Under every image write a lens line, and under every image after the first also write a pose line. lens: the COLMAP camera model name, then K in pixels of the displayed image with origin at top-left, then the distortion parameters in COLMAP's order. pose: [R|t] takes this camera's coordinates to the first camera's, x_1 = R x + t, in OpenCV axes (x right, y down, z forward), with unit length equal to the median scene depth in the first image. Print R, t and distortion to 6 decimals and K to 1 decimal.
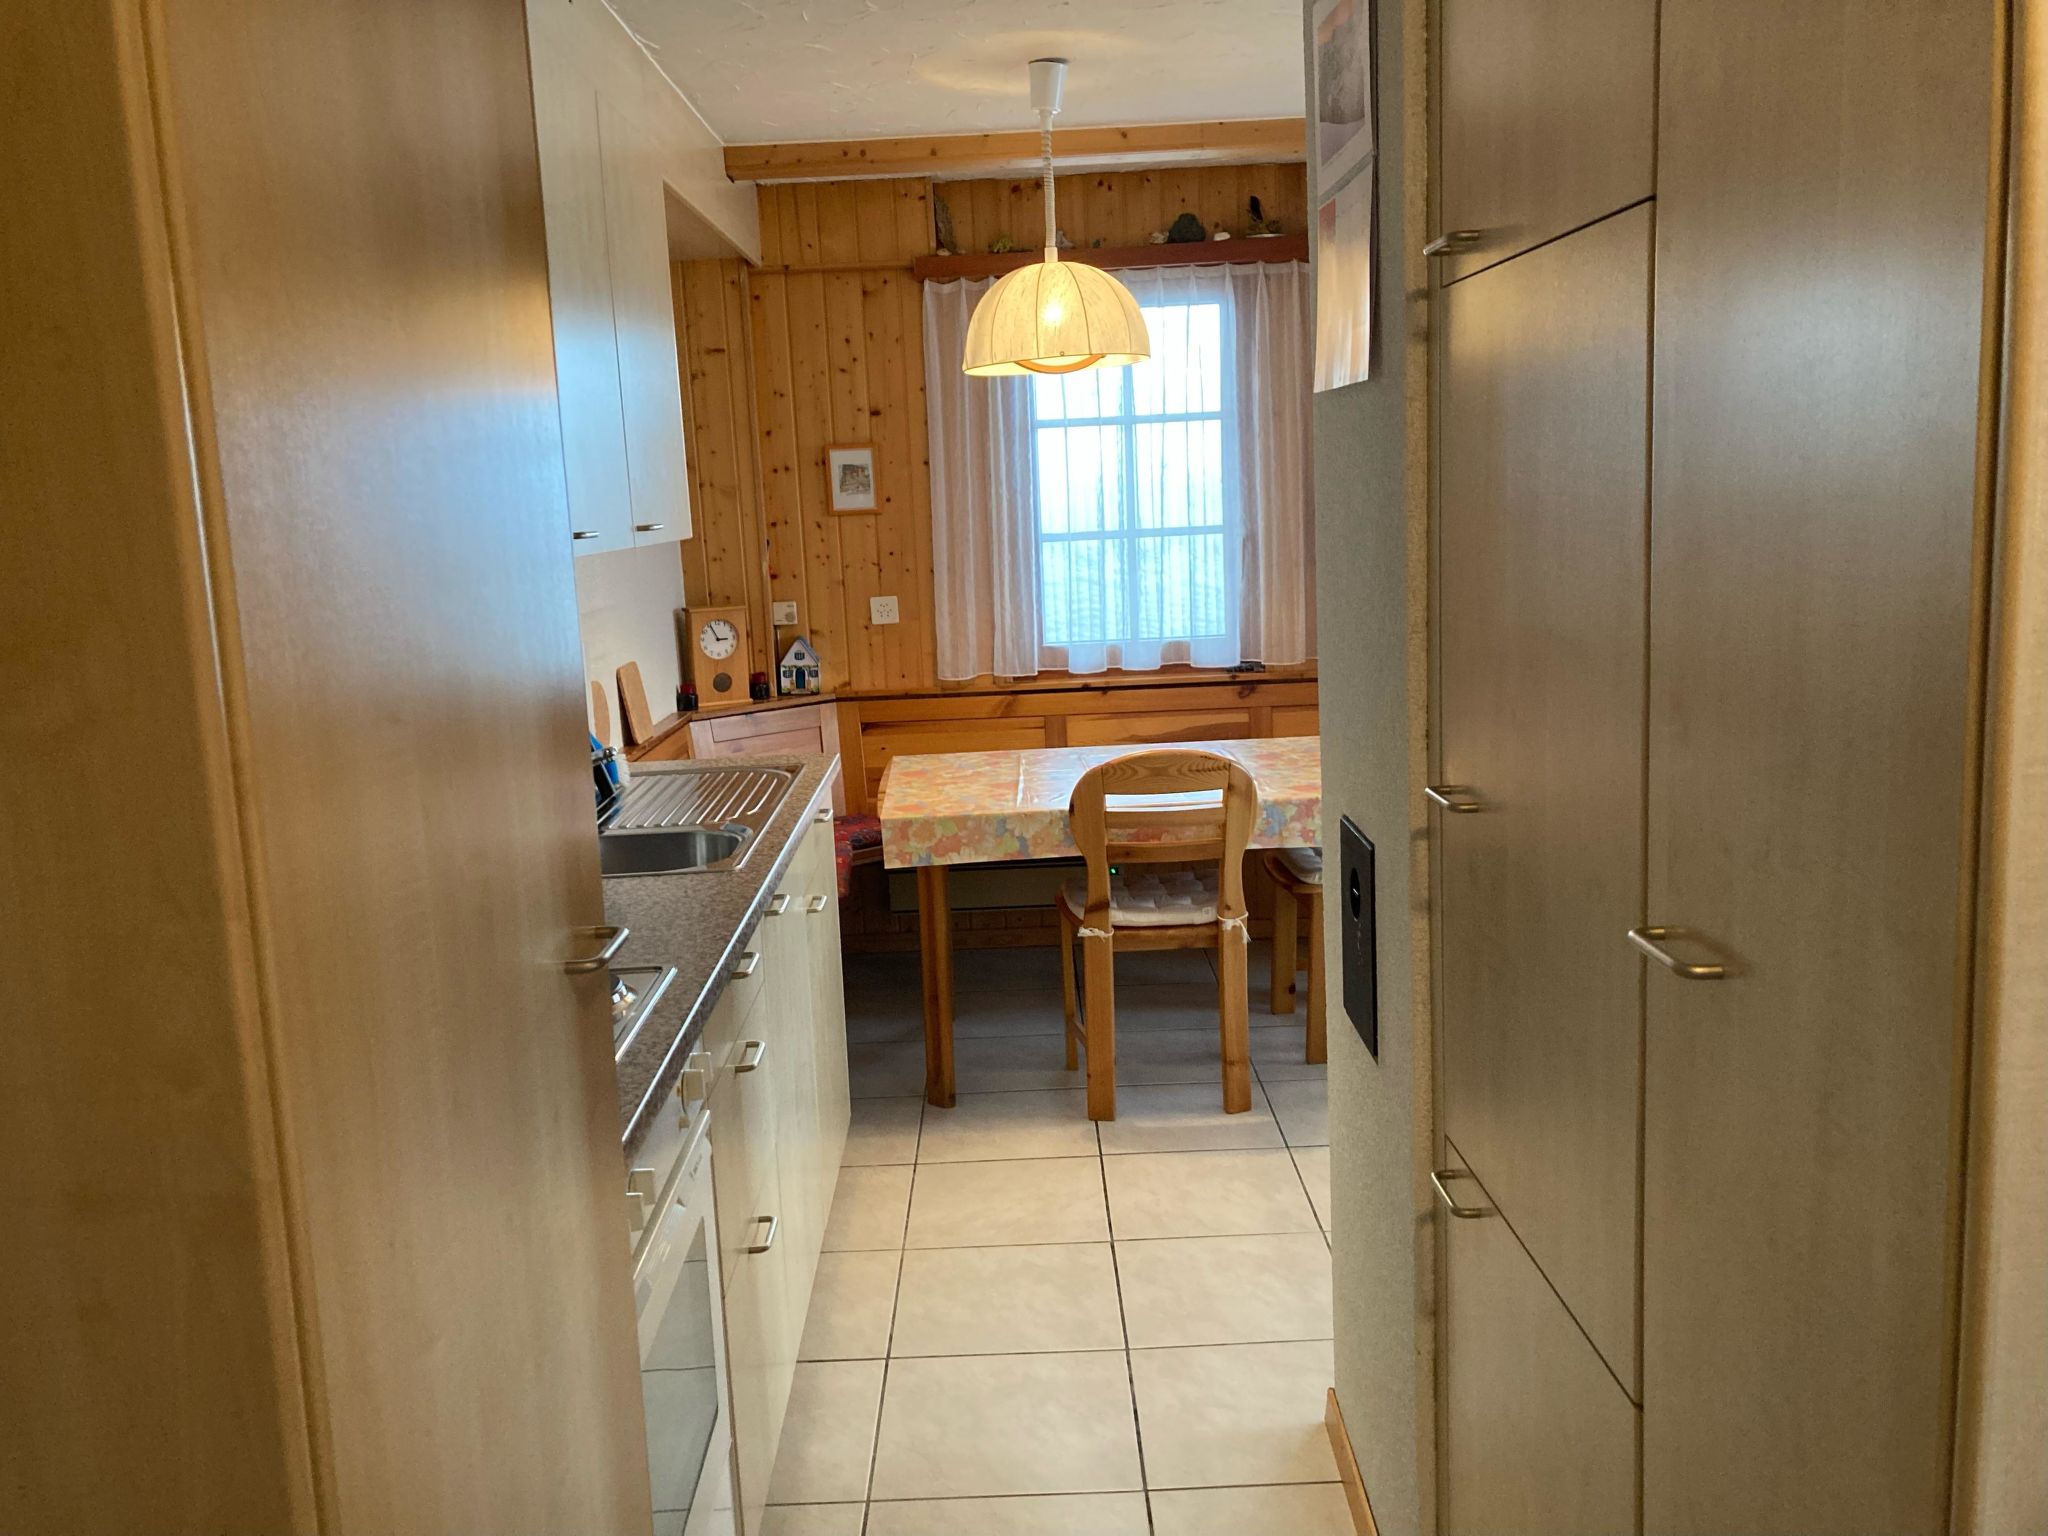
lens RADIAL K [[1694.4, 0, 1013.7], [0, 1694.4, 753.5], [0, 0, 1]] dist [0.000121, 0.004511]
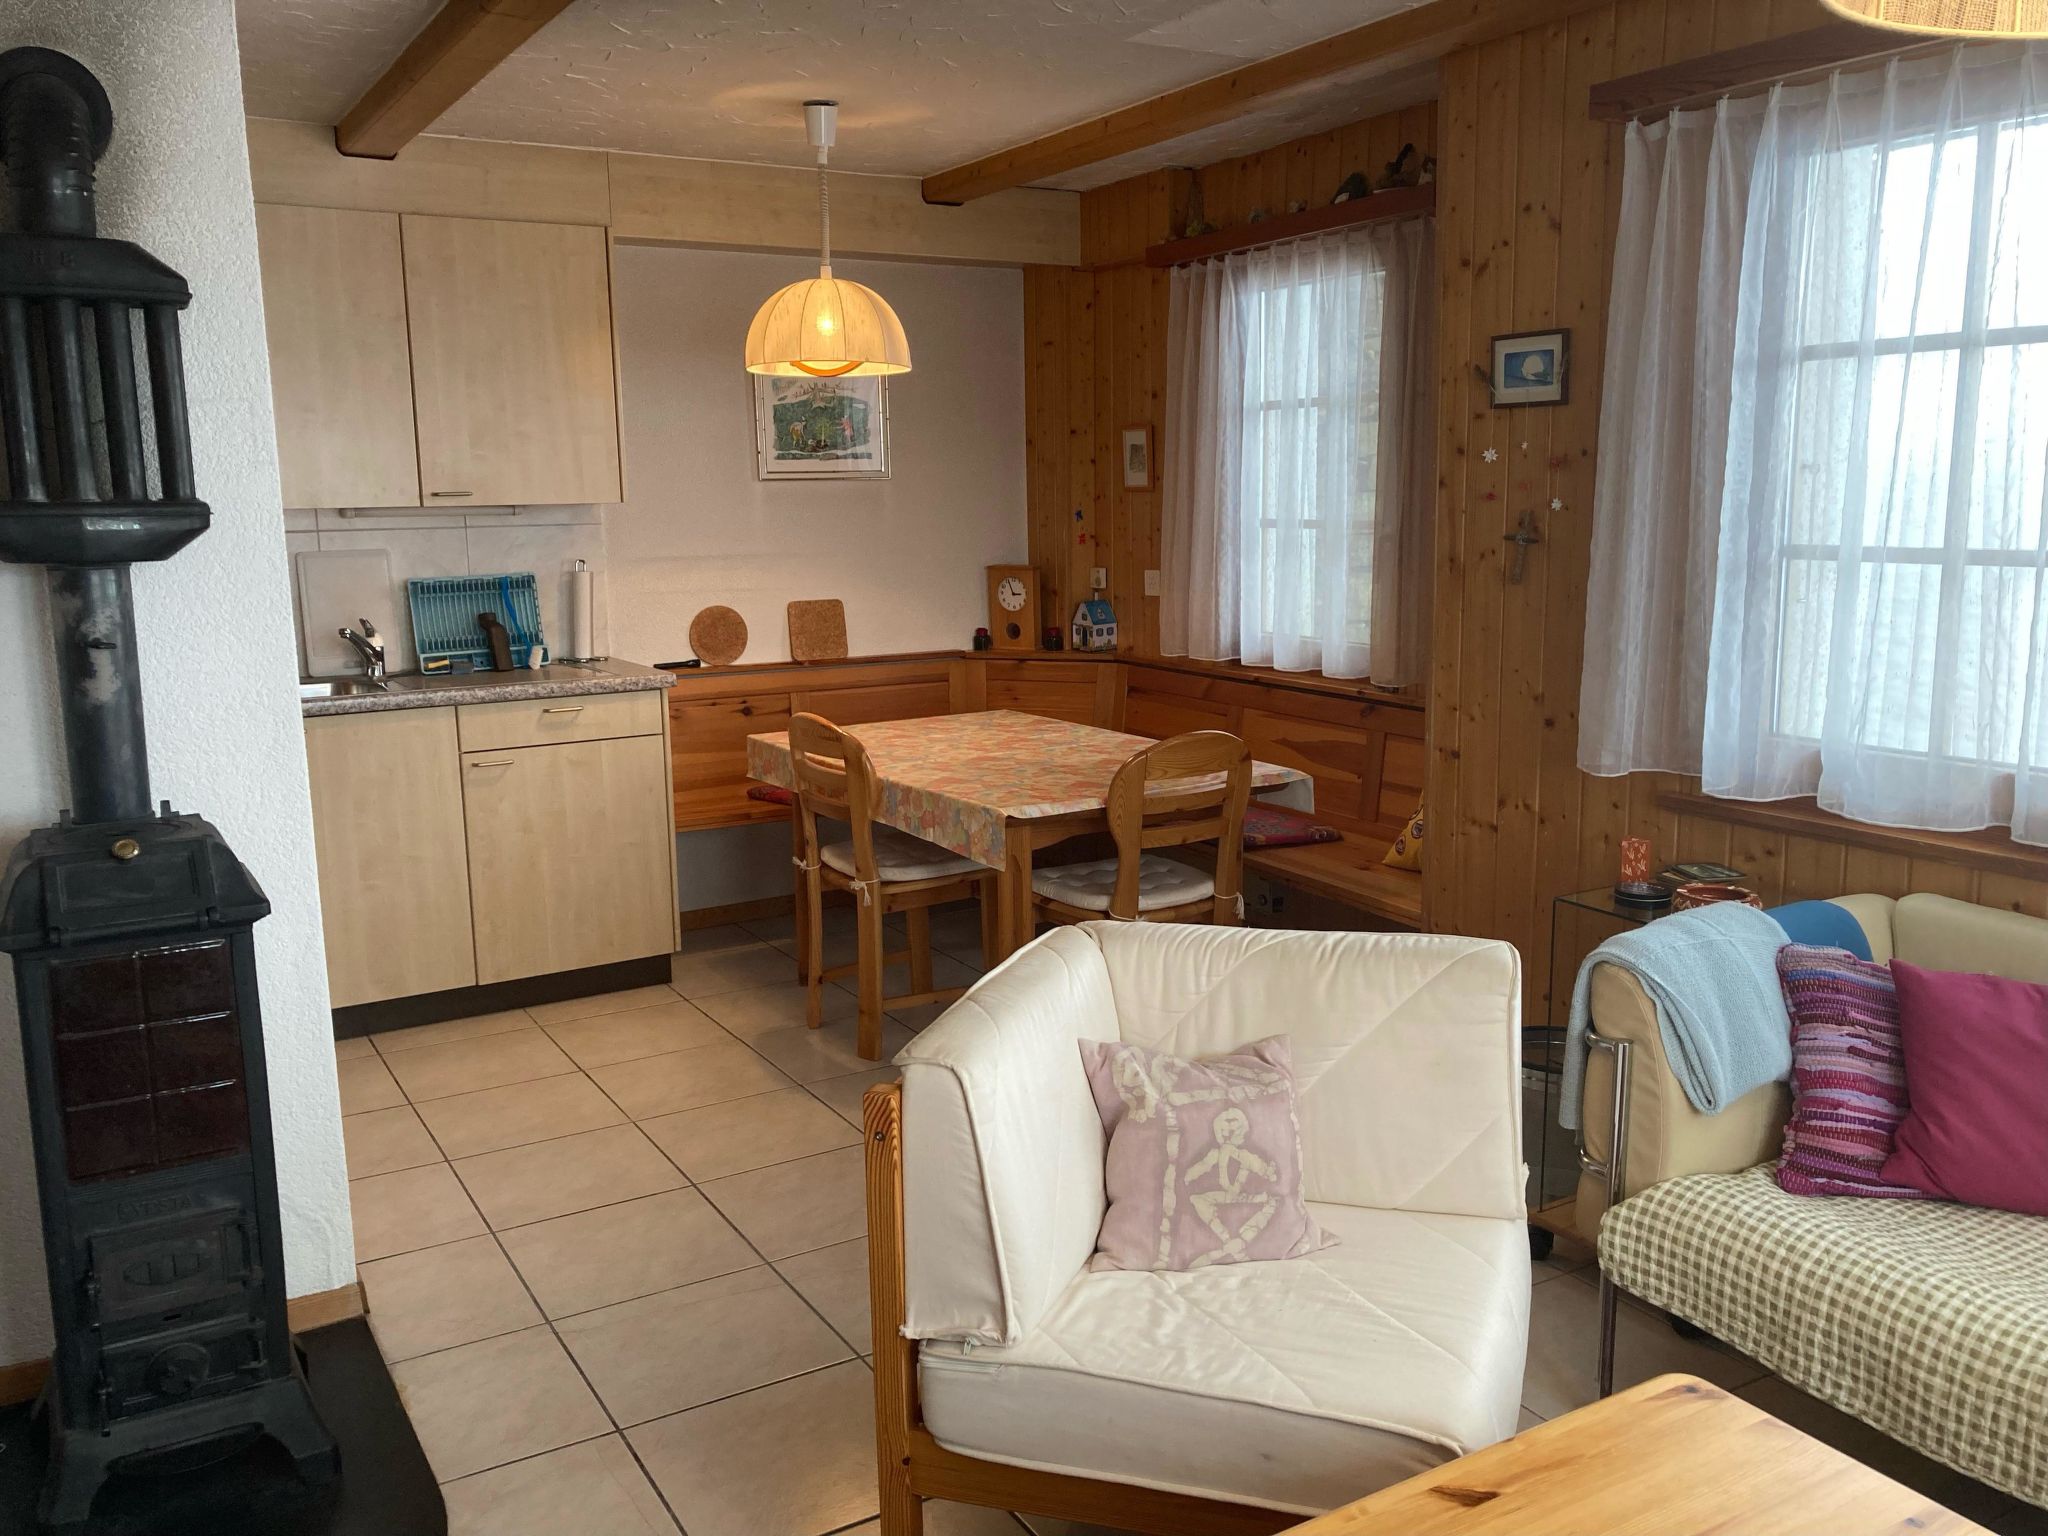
lens RADIAL K [[1694.4, 0, 1024.1], [0, 1694.4, 769.4], [0, 0, 1]] dist [0.000121, 0.004511]
pose [[0.500358, 0.181220, -0.846641, 0.814322], [-0.152911, 0.980975, 0.119605, -0.086240], [0.852209, 0.069615, 0.518550, 0.397053]]
